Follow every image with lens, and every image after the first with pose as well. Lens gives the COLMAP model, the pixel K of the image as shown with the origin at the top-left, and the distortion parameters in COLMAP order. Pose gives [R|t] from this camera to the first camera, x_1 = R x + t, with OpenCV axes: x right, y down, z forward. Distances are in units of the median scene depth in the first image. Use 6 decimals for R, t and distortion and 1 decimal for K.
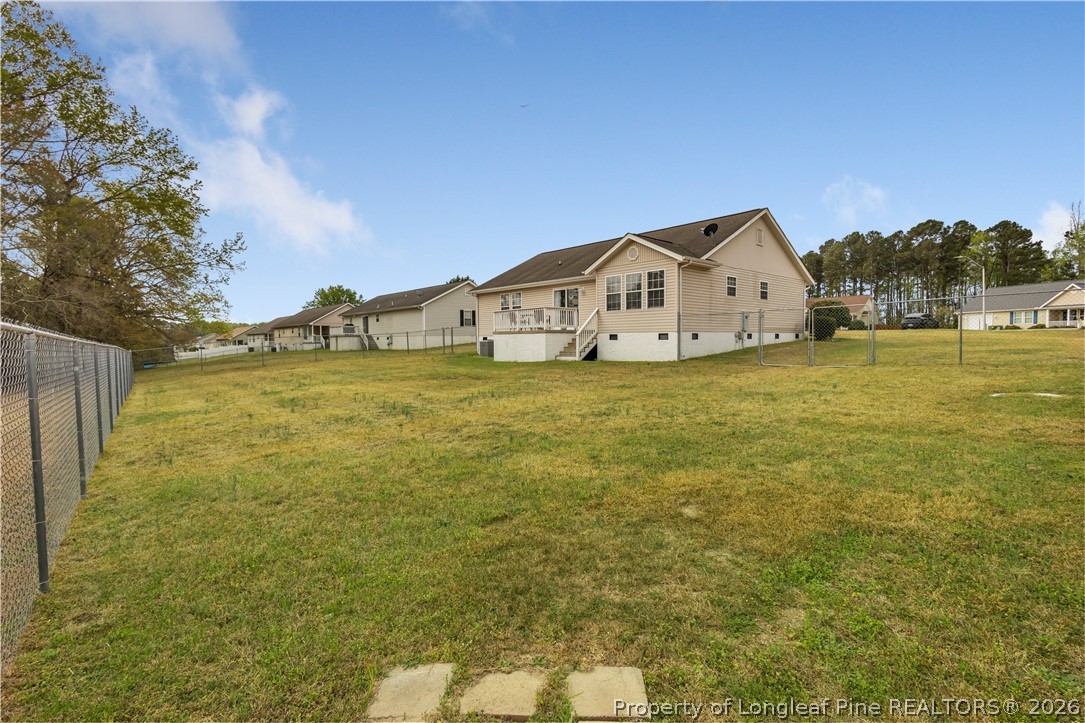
lens RADIAL K [[503.3, 0, 541.7], [0, 503.3, 350.1], [0, 0, 1]] dist [0.004450, -0.000588]
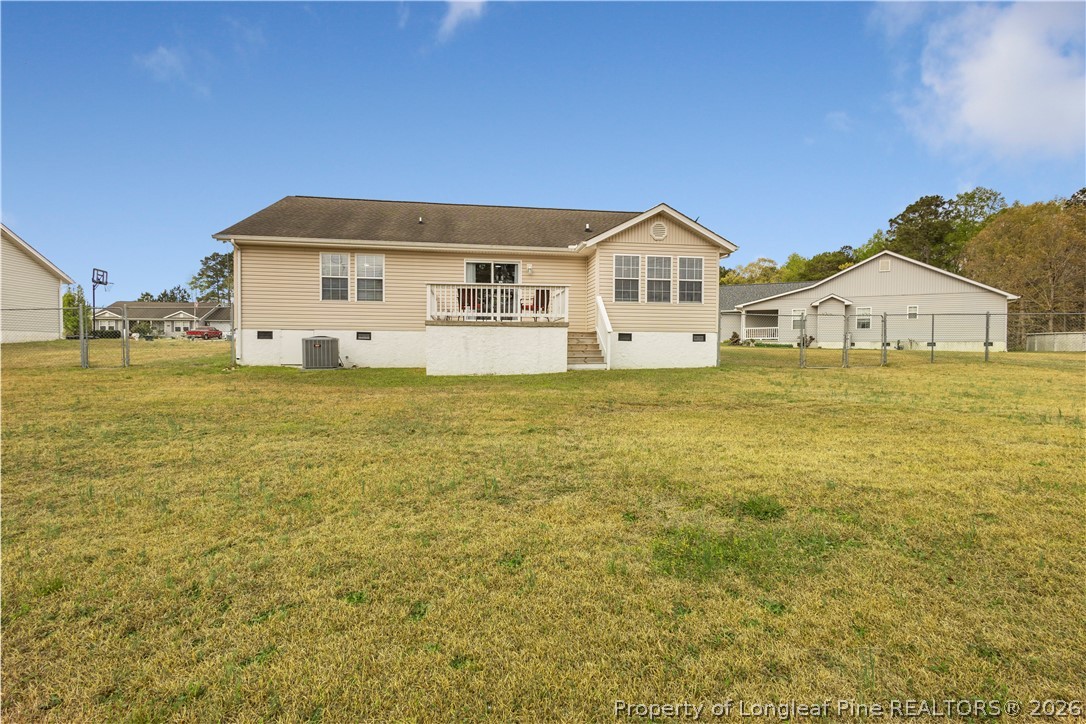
lens RADIAL K [[503.7, 0, 542.2], [0, 503.7, 350.6], [0, 0, 1]] dist [0.004450, -0.000588]
pose [[0.566609, 0.002006, 0.823984, -0.549877], [0.004493, 0.999975, -0.005523, -0.002002], [-0.823974, 0.006831, 0.566586, 0.688459]]
